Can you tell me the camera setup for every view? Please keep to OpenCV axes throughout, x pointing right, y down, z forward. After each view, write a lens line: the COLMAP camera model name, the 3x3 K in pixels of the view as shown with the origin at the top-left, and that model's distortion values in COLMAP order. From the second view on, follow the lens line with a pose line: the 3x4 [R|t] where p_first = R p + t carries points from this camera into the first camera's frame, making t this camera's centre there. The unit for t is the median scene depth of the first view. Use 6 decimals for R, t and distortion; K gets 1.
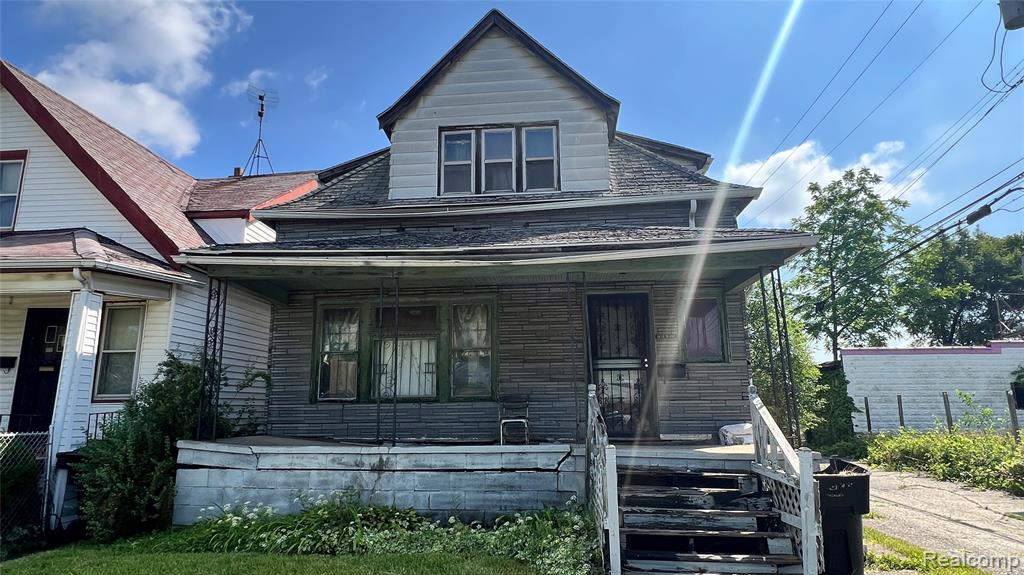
lens RADIAL K [[593.3, 0, 508.8], [0, 593.3, 285.3], [0, 0, 1]] dist [-0.000763, 0.001331]
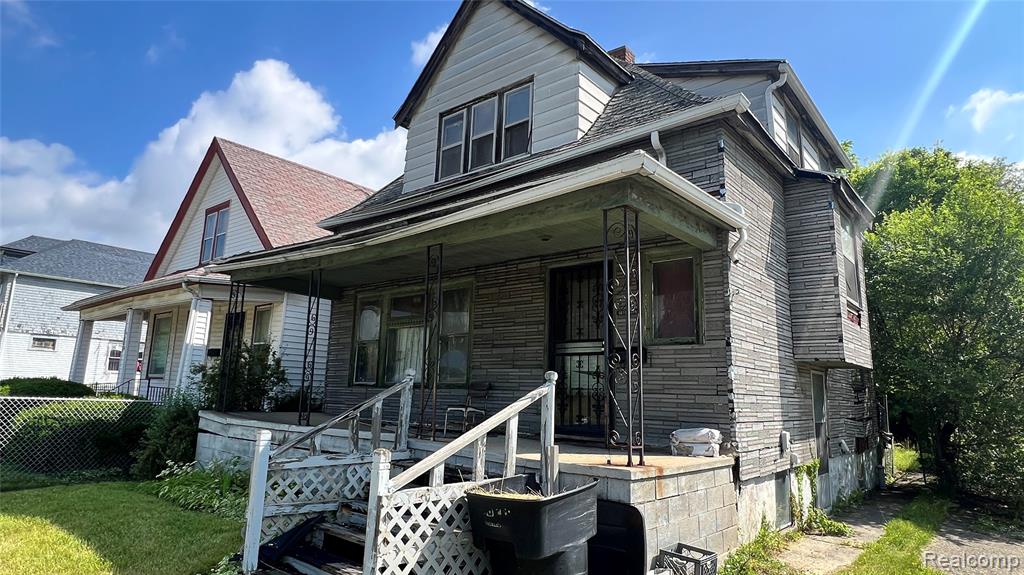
lens RADIAL K [[593.3, 0, 510.9], [0, 593.3, 287.3], [0, 0, 1]] dist [-0.000763, 0.001331]
pose [[0.820183, -0.070697, -0.567716, 0.572520], [0.078587, 0.996851, -0.010602, 0.047870], [0.566678, -0.035919, 0.823156, 0.256775]]
